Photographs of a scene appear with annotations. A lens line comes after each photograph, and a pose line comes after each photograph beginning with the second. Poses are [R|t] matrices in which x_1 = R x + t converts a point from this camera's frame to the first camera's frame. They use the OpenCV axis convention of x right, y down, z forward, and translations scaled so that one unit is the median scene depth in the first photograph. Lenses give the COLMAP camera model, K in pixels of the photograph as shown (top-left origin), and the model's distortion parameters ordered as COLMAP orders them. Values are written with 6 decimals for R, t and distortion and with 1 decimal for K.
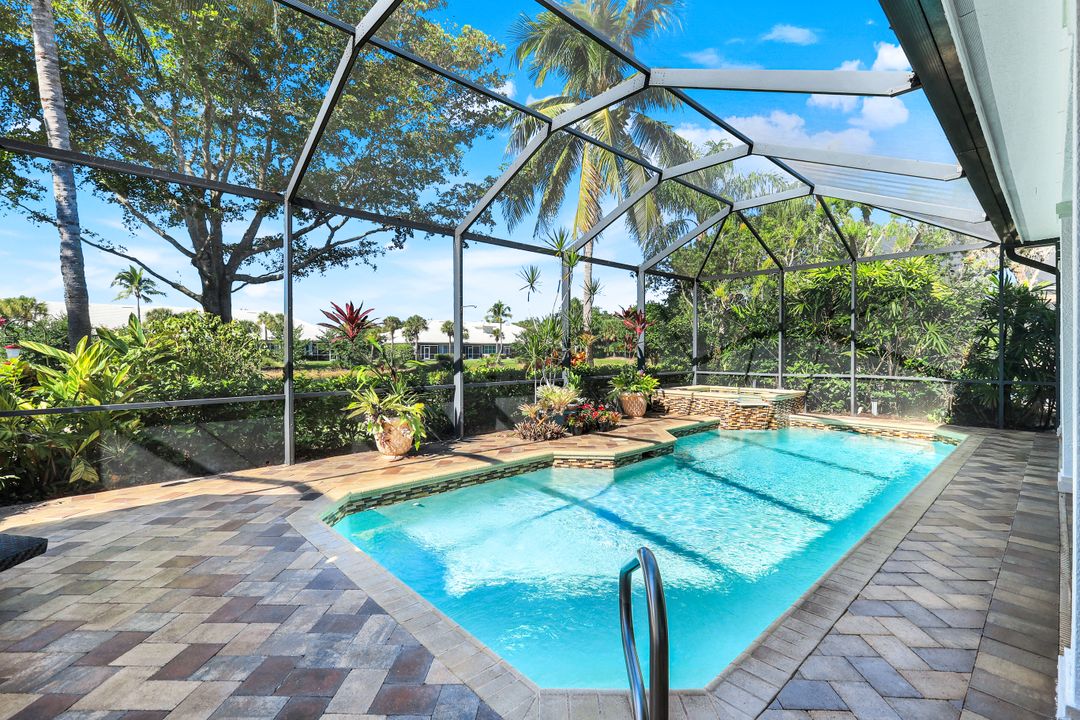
lens RADIAL K [[493.7, 0, 540.9], [0, 493.7, 352.7], [0, 0, 1]] dist [0.036729, -0.001399]
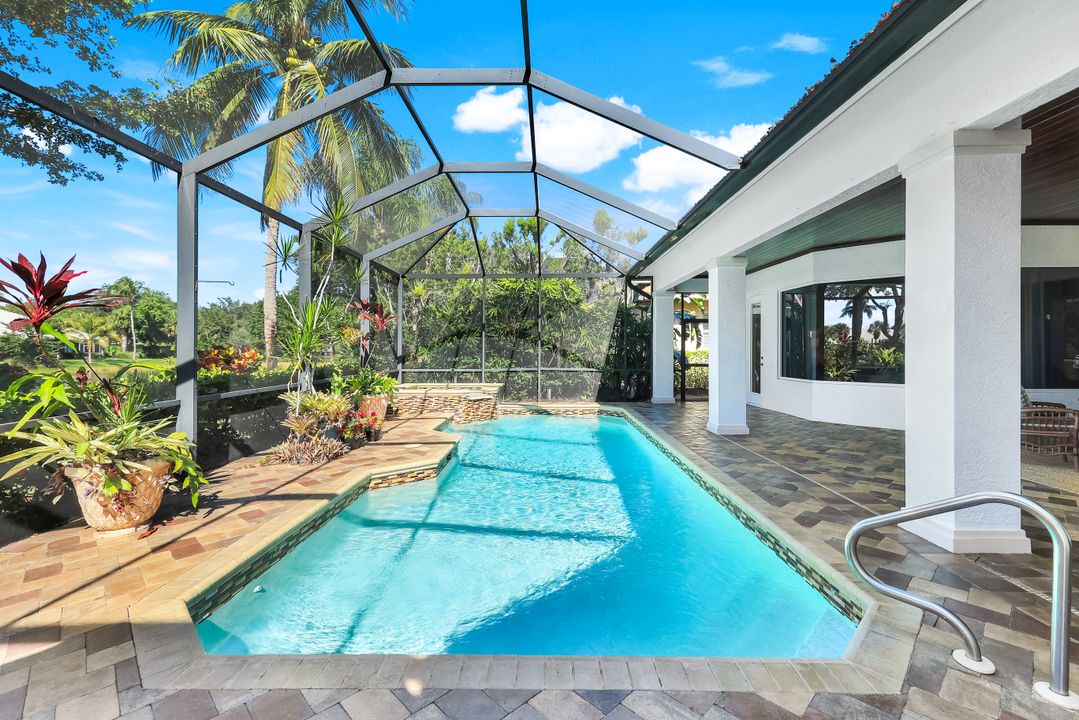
lens RADIAL K [[493.3, 0, 546.7], [0, 493.3, 340.7], [0, 0, 1]] dist [0.036729, -0.001399]
pose [[0.696615, 0.011979, 0.717345, -0.239097], [0.002540, 0.999813, -0.019162, 0.000917], [-0.717441, 0.015170, 0.696454, 0.143340]]
